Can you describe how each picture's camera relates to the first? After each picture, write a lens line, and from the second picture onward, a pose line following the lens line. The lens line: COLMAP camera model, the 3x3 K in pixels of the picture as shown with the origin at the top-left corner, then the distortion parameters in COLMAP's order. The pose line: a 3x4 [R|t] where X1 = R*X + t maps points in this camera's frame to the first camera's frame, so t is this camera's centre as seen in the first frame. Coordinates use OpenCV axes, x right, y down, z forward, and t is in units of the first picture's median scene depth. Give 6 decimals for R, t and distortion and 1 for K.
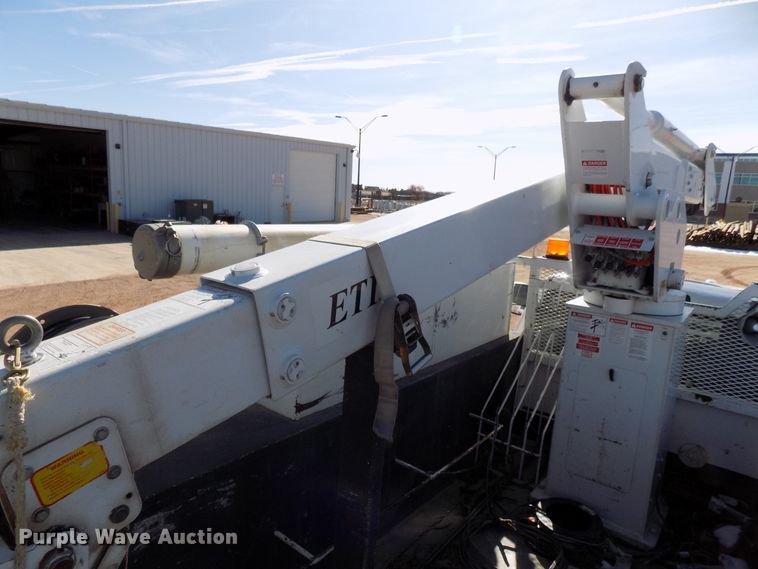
lens RADIAL K [[485.8, 0, 379.0], [0, 485.8, 284.5], [0, 0, 1]] dist [-0.007506, -0.000861]
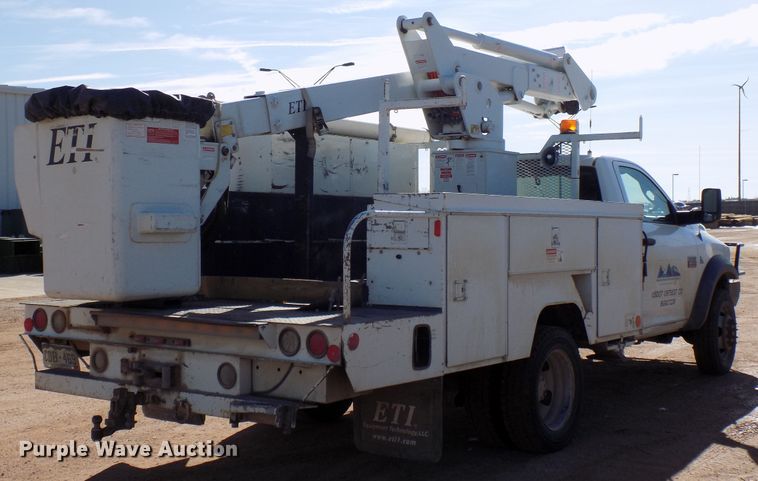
lens RADIAL K [[1043.4, 0, 379.0], [0, 1043.4, 240.5], [0, 0, 1]] dist [-0.002845, -0.040845]
pose [[0.997893, -0.059247, 0.026442, 0.134204], [0.062840, 0.984004, -0.166697, 1.152790], [-0.016142, 0.168008, 0.985654, -3.016855]]
